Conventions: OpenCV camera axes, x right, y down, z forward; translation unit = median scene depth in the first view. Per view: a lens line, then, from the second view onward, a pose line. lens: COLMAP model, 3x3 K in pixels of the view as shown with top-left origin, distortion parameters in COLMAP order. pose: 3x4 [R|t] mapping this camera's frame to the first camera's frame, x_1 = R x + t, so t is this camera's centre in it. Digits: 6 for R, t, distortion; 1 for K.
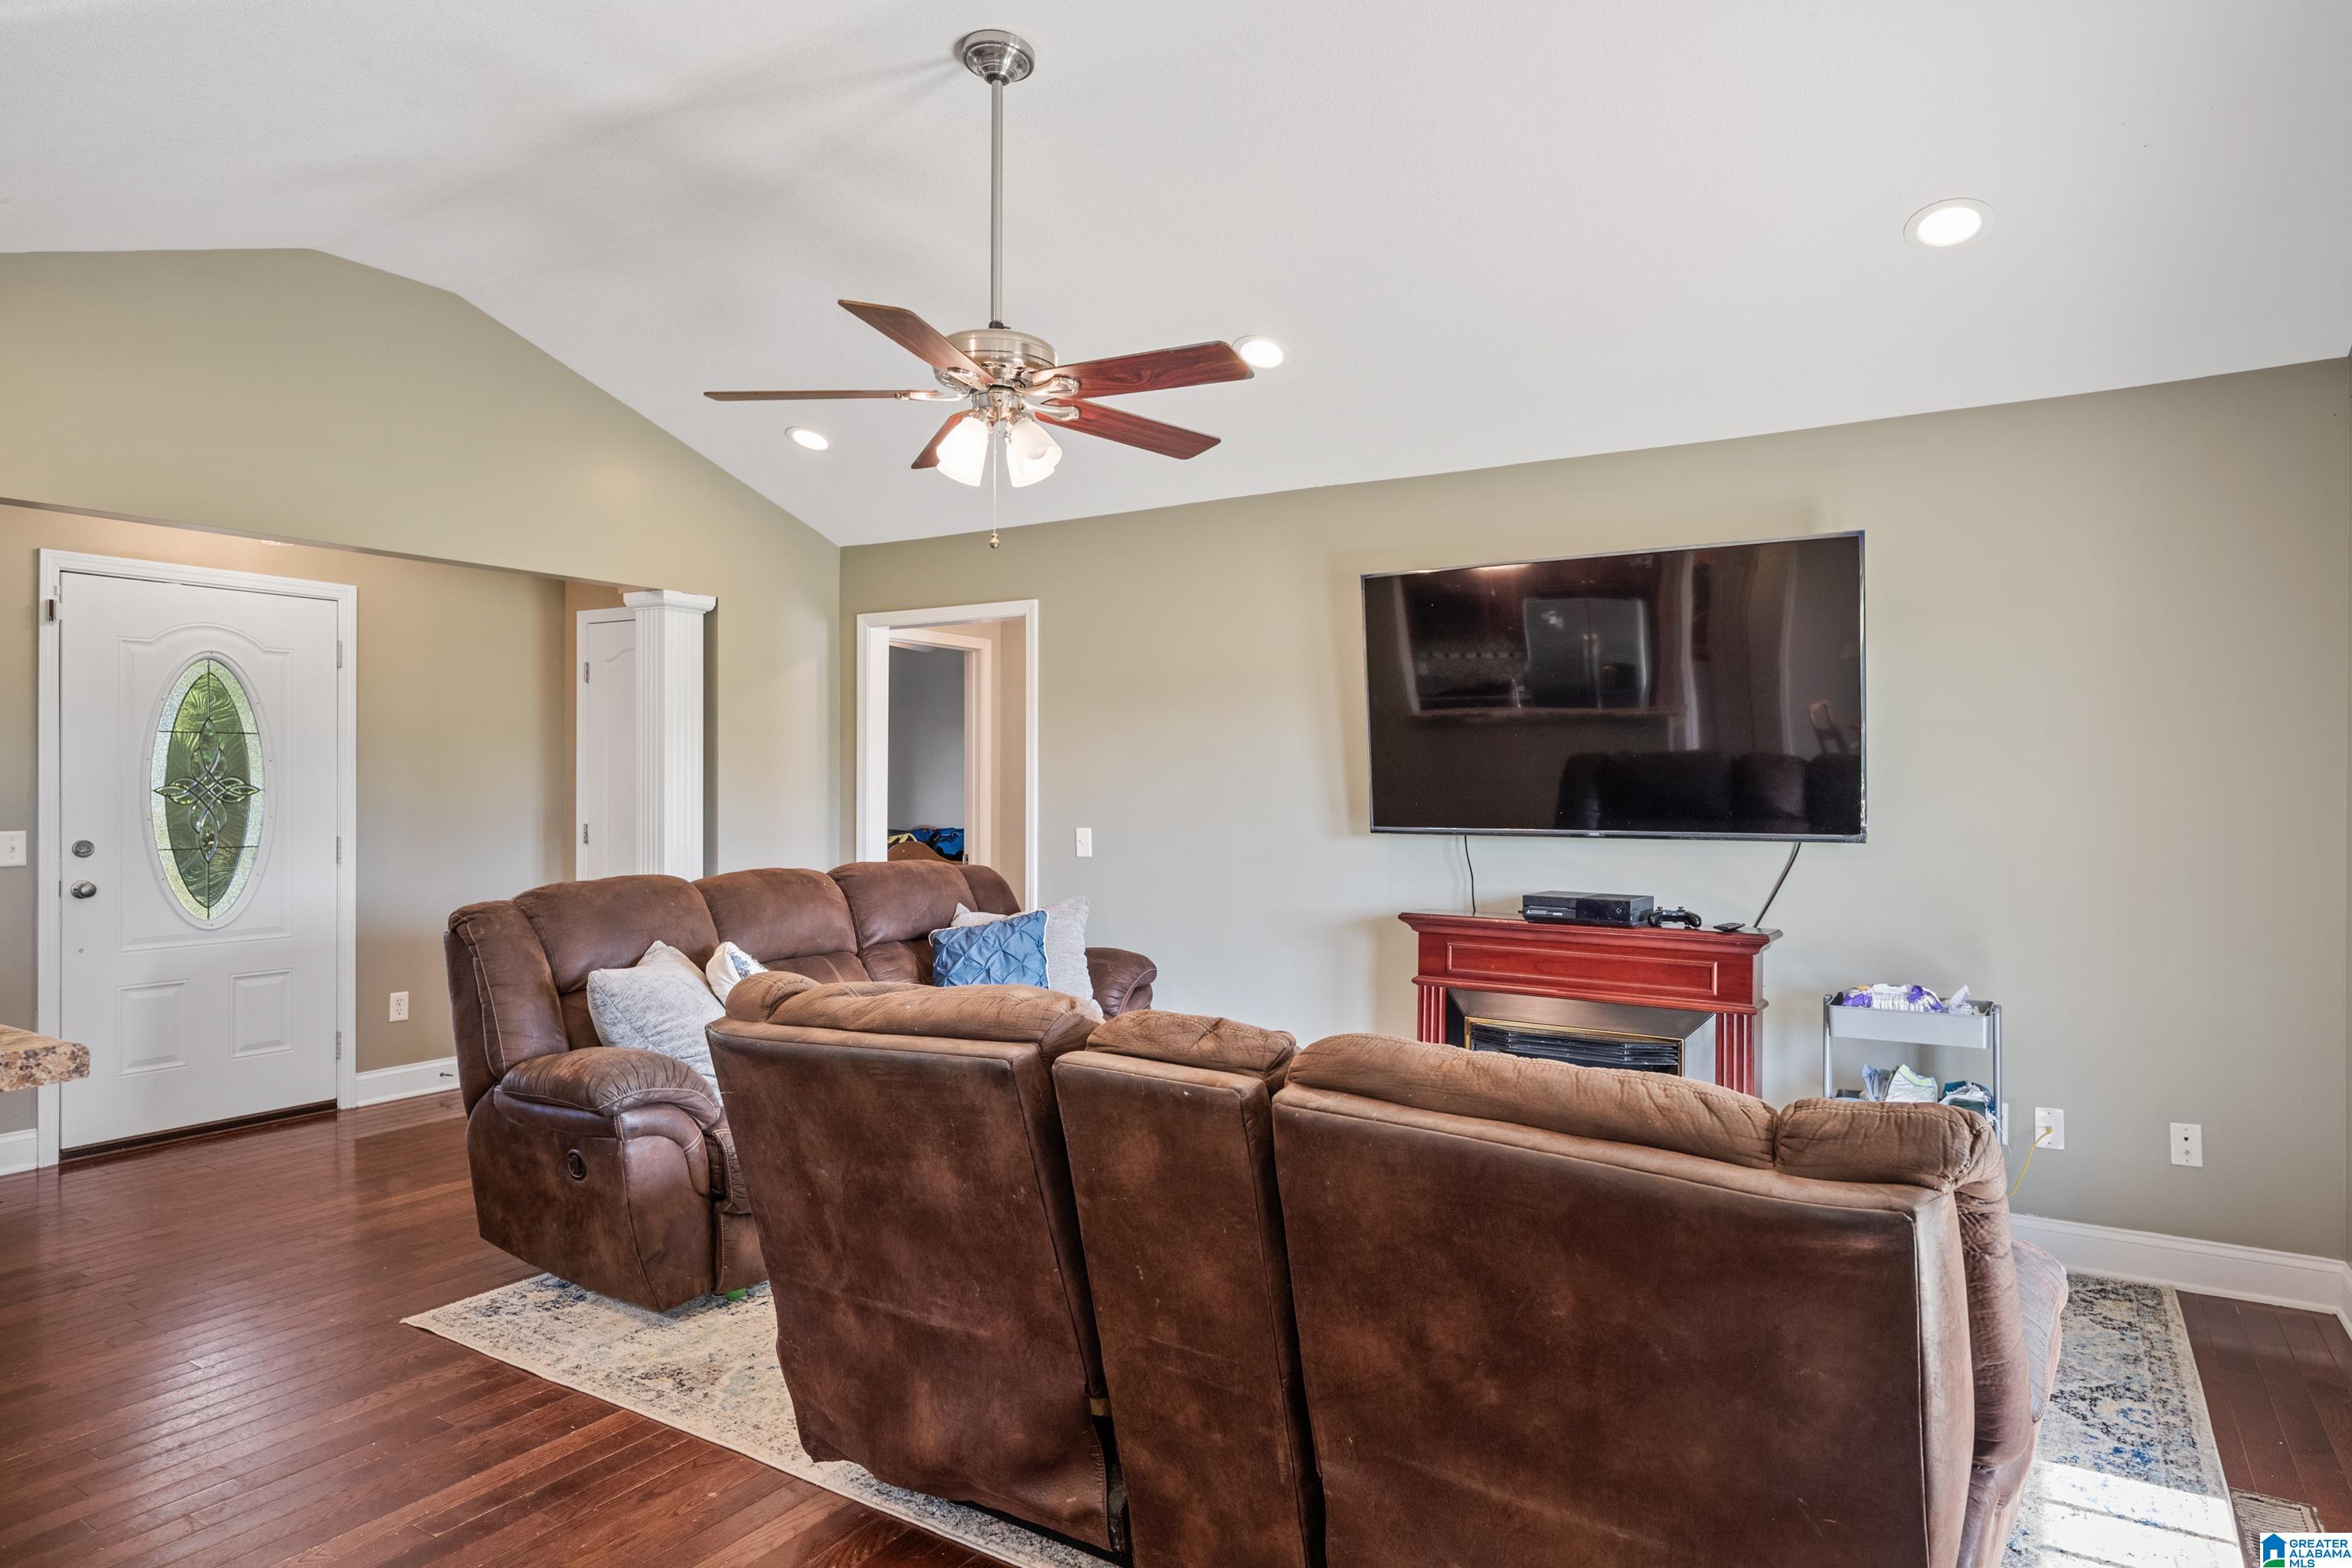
lens RADIAL K [[1379.5, 0, 1164.6], [0, 1379.5, 783.3], [0, 0, 1]] dist [0.004763, 0.000305]
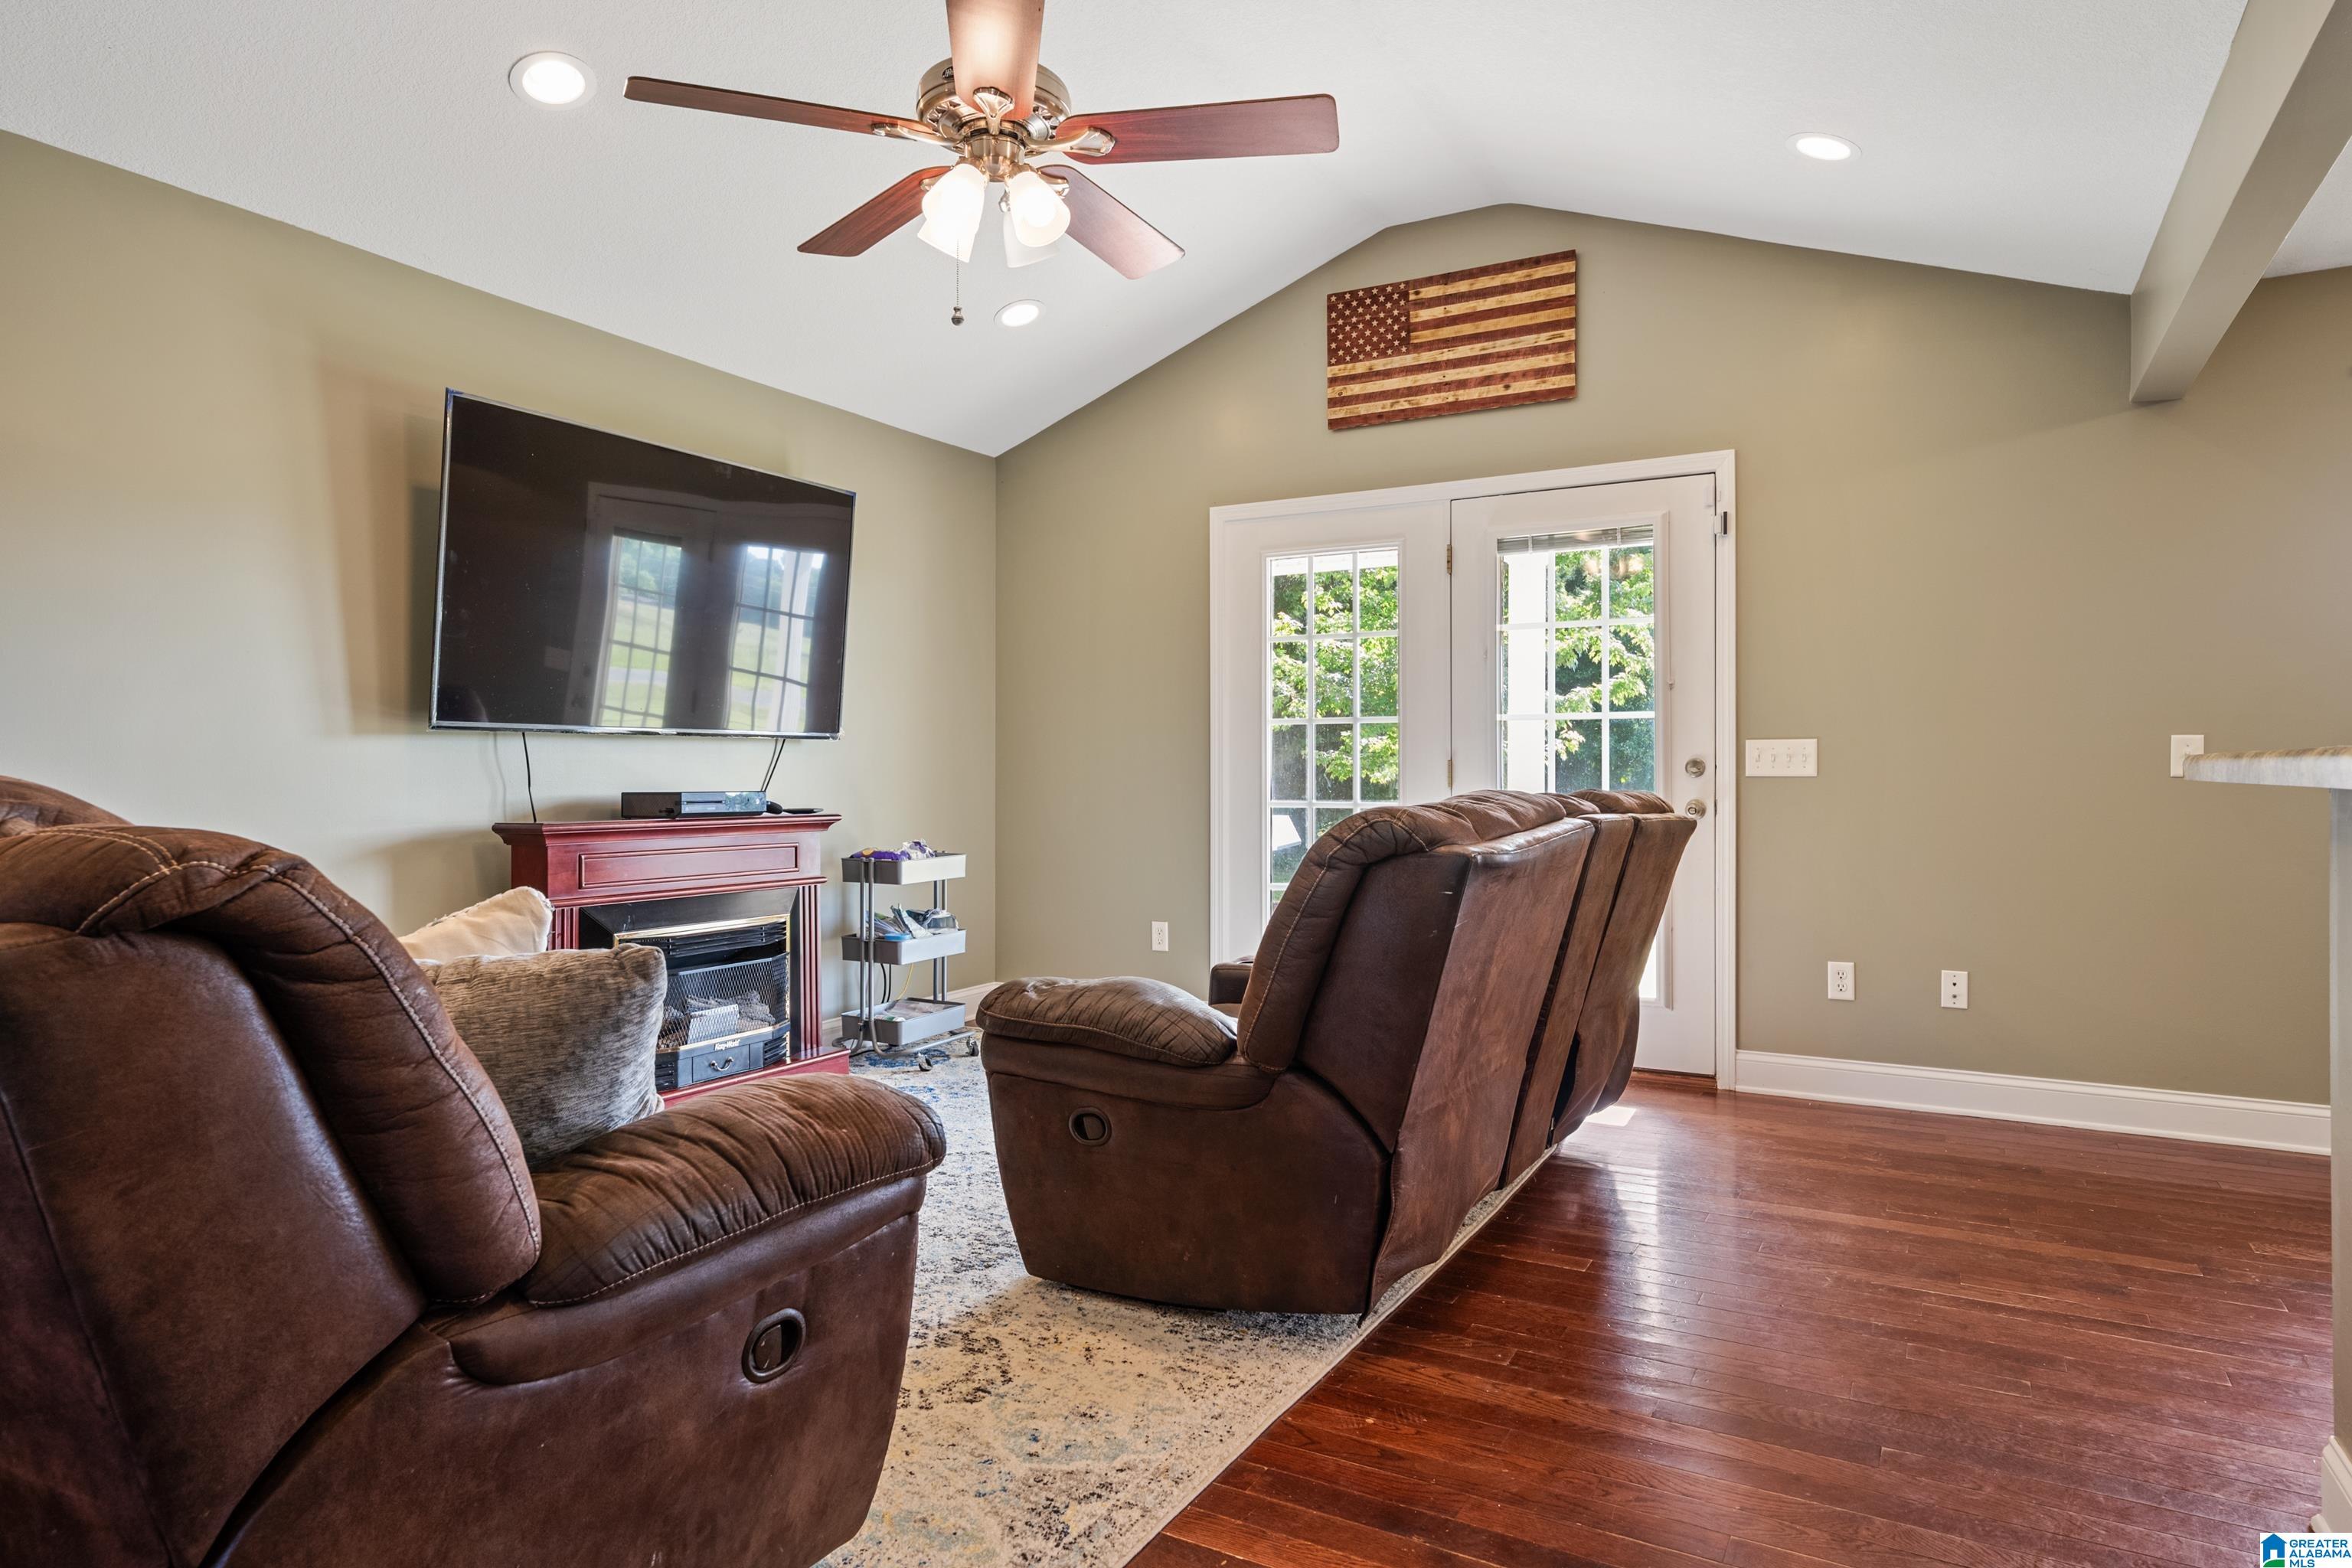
lens RADIAL K [[1379.5, 0, 1177.8], [0, 1379.5, 770.2], [0, 0, 1]] dist [0.004763, 0.000305]
pose [[-0.071762, 0.000920, 0.997421, -0.959962], [0.002394, 0.999997, -0.000750, 0.089517], [-0.997419, 0.002334, -0.071764, 0.961545]]
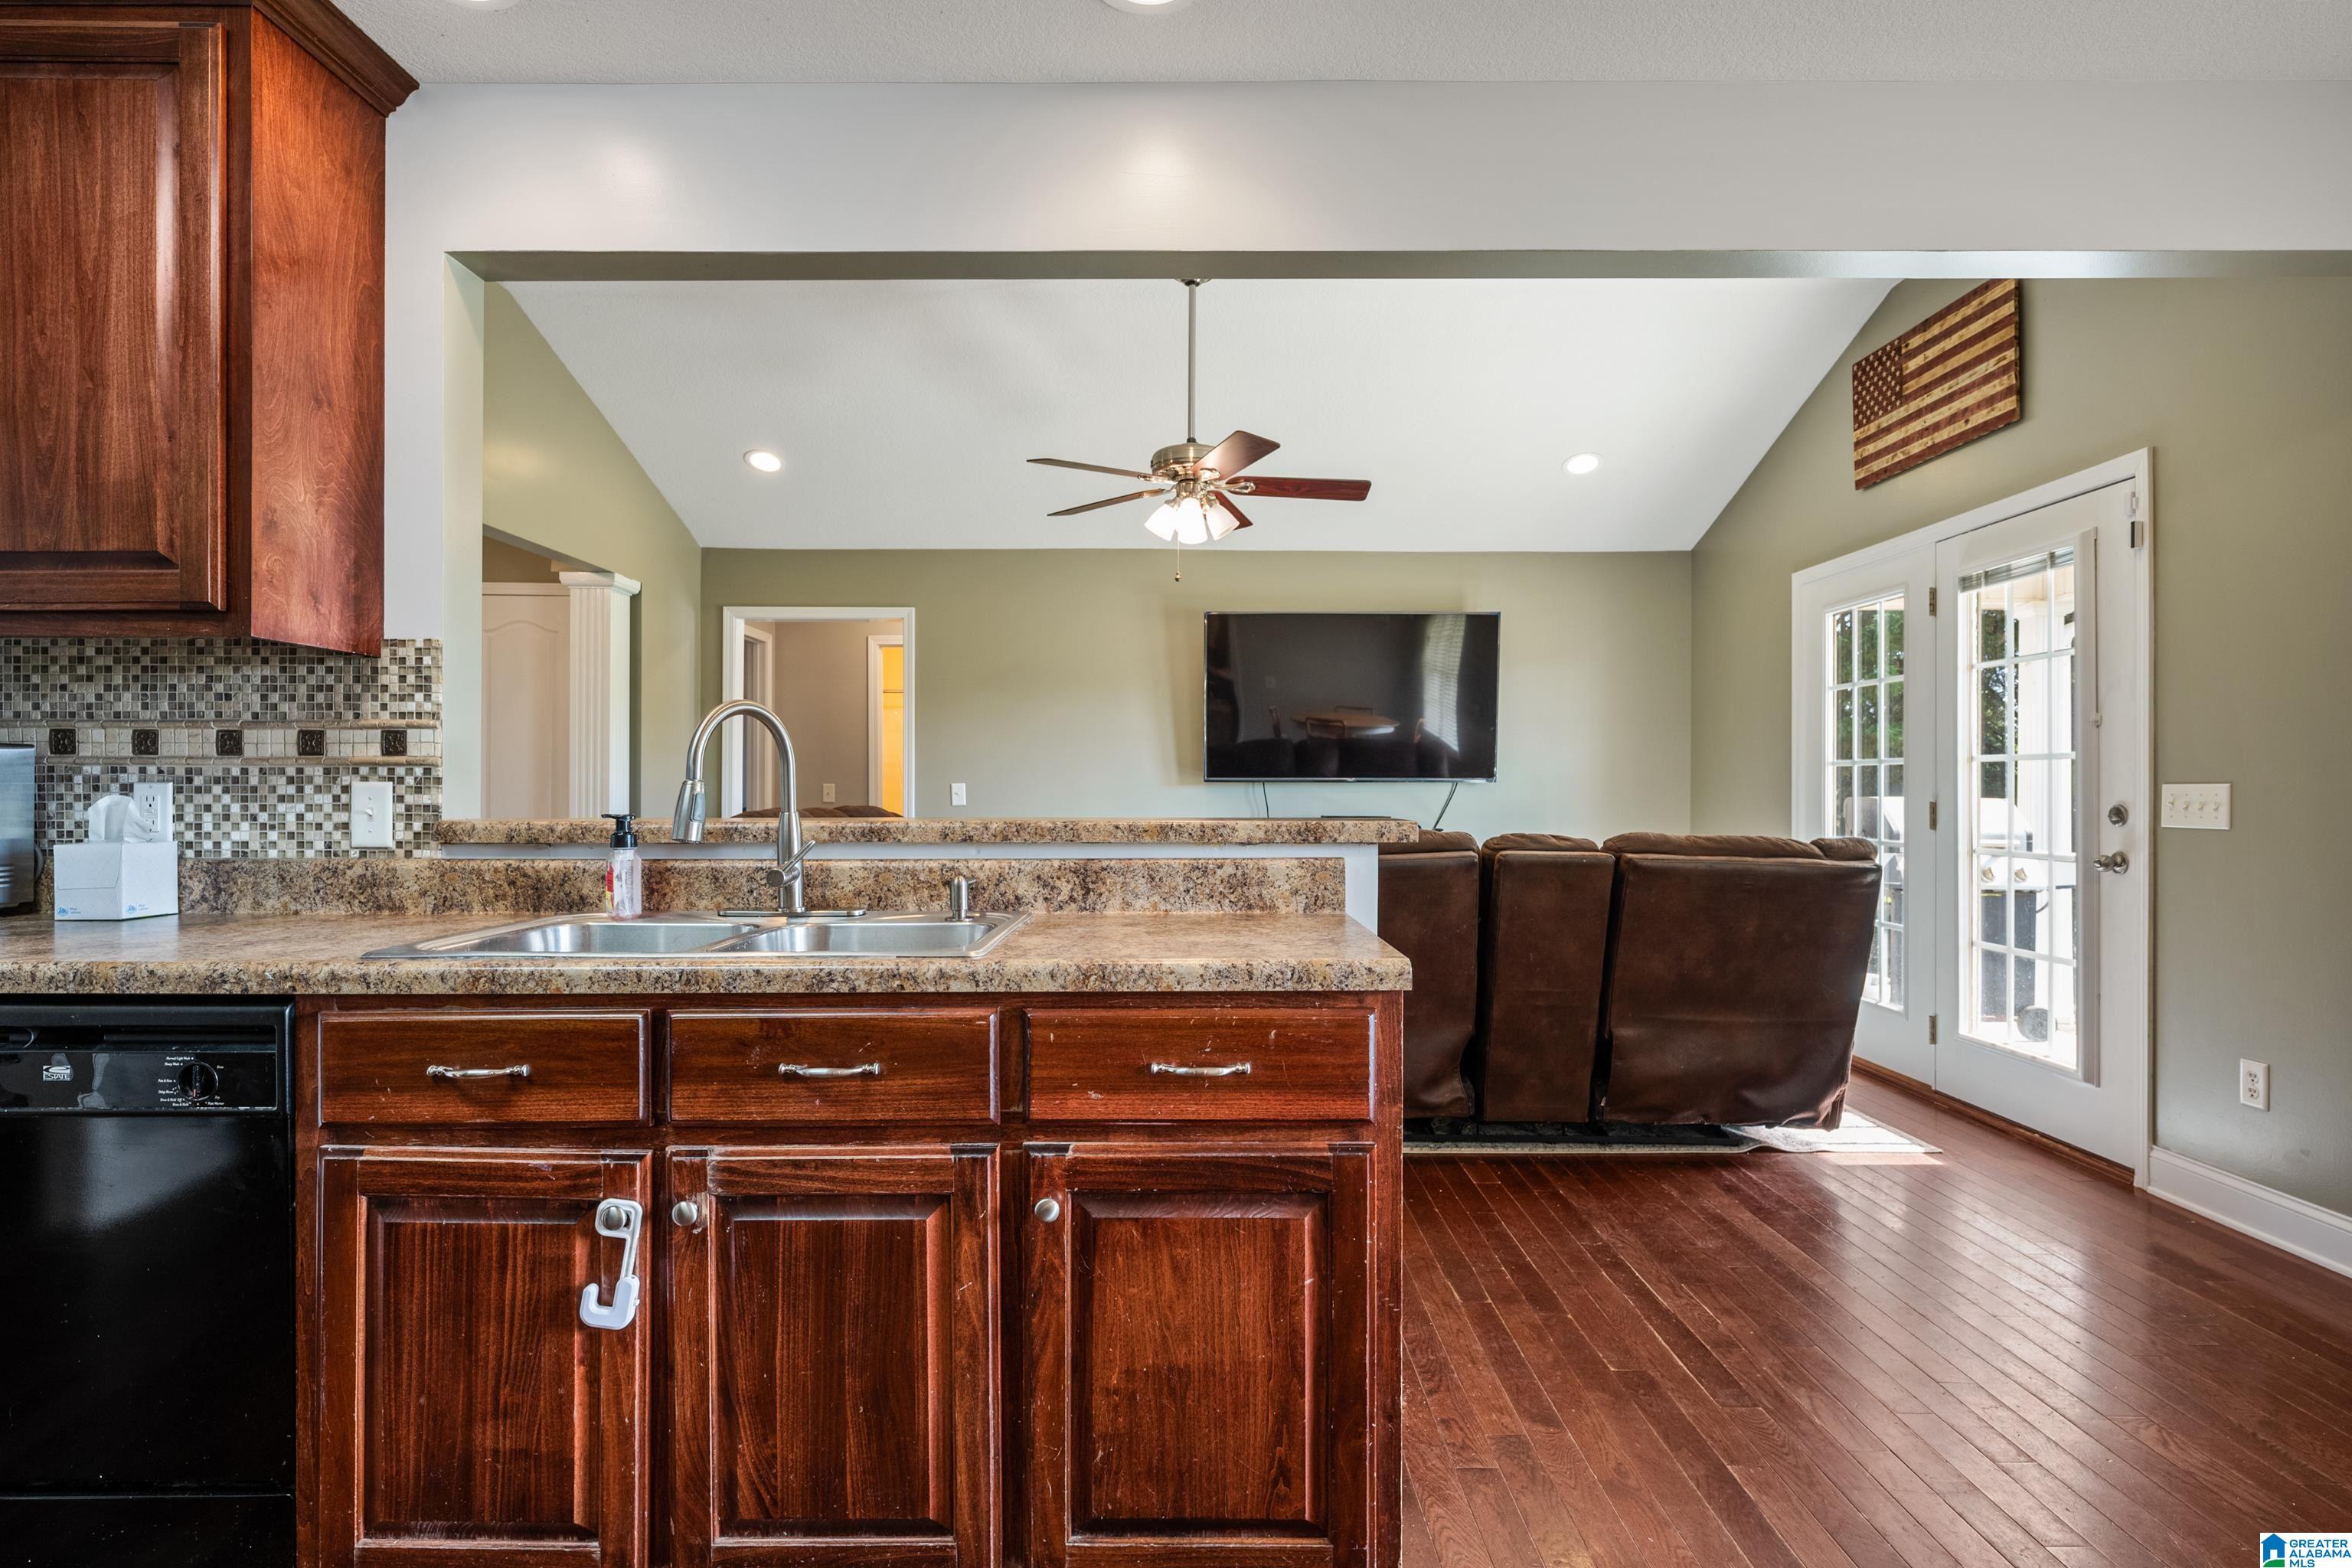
lens RADIAL K [[1191.9, 0, 1176.2], [0, 1191.9, 784.5], [0, 0, 1]] dist [-0.000786, 0.000066]
pose [[0.845615, 0.002579, 0.533787, -0.875857], [-0.001915, 0.999997, -0.001798, 0.062484], [-0.533789, 0.000498, 0.845617, -0.137995]]
